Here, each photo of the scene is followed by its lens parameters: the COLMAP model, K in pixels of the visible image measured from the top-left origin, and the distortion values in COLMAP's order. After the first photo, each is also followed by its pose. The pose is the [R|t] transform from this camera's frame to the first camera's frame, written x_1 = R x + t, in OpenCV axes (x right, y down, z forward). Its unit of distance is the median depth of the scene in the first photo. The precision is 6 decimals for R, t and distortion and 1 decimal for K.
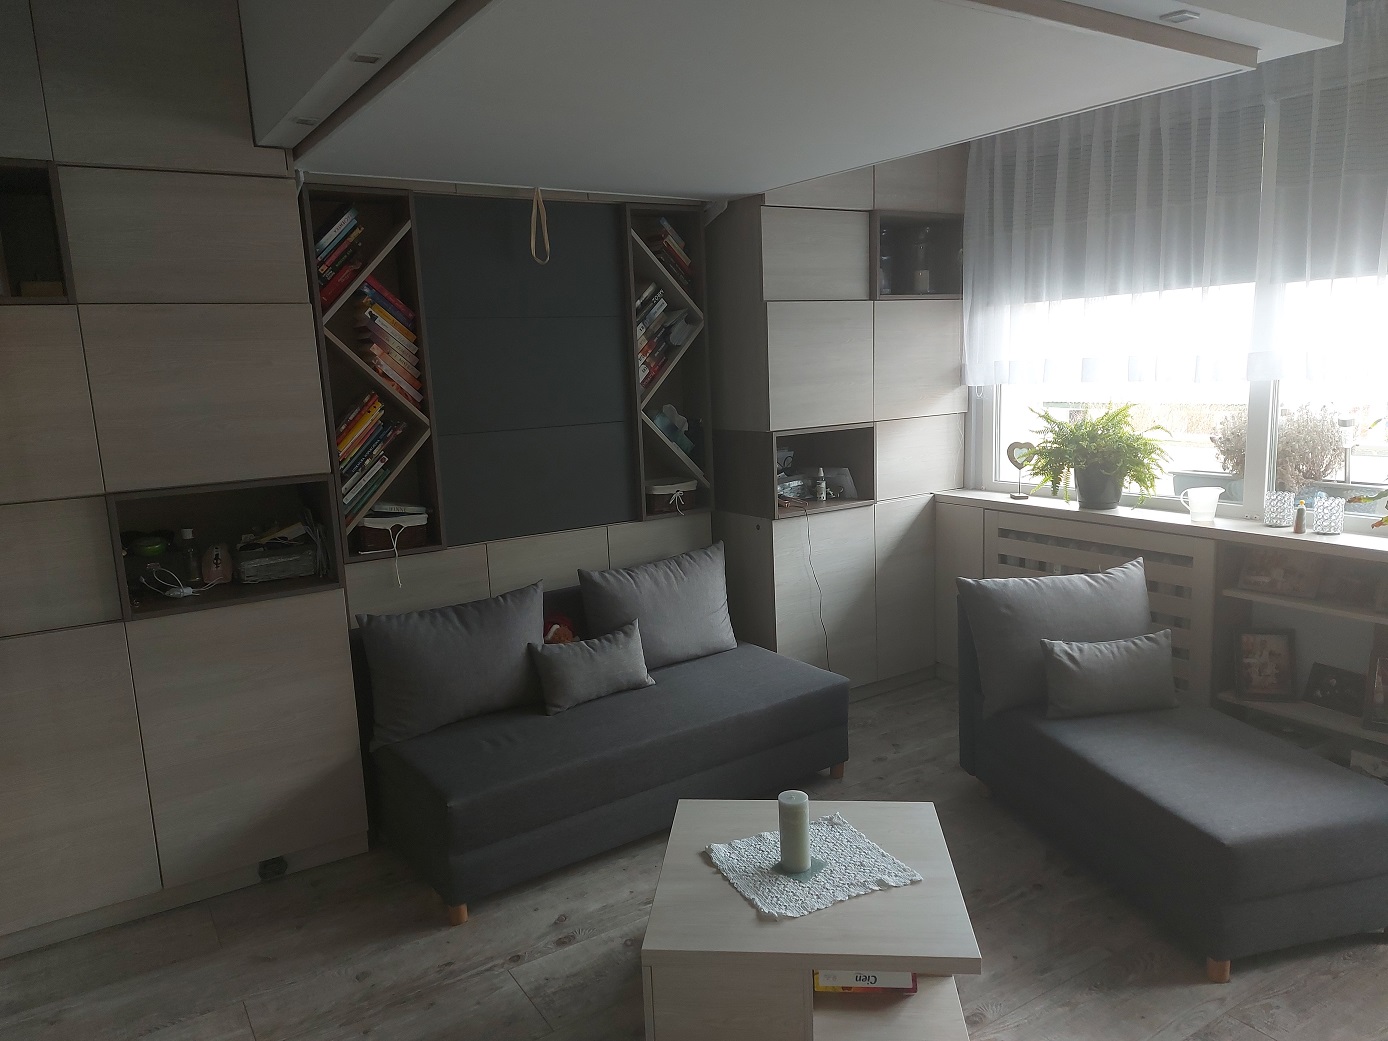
lens RADIAL K [[980.4, 0, 702.5], [0, 980.4, 525.7], [0, 0, 1]] dist [0.116525, -0.120591]
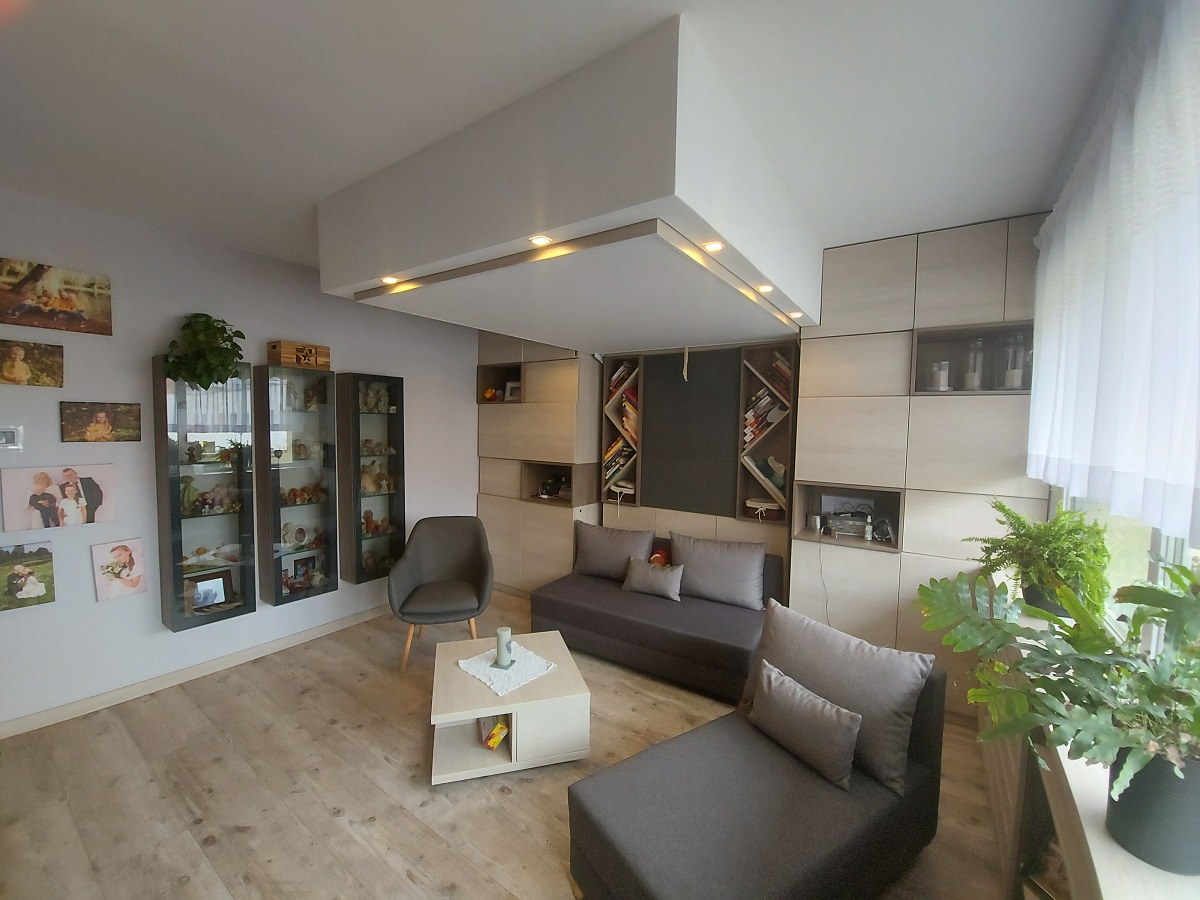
lens RADIAL K [[487.7, 0, 600.0], [0, 487.7, 450.0], [0, 0, 1]] dist [-0.000832, -0.000038]
pose [[0.369315, 0.096885, -0.924240, 0.746088], [-0.187939, 0.981787, 0.027819, -0.120908], [0.910102, 0.163427, 0.380797, 0.484467]]
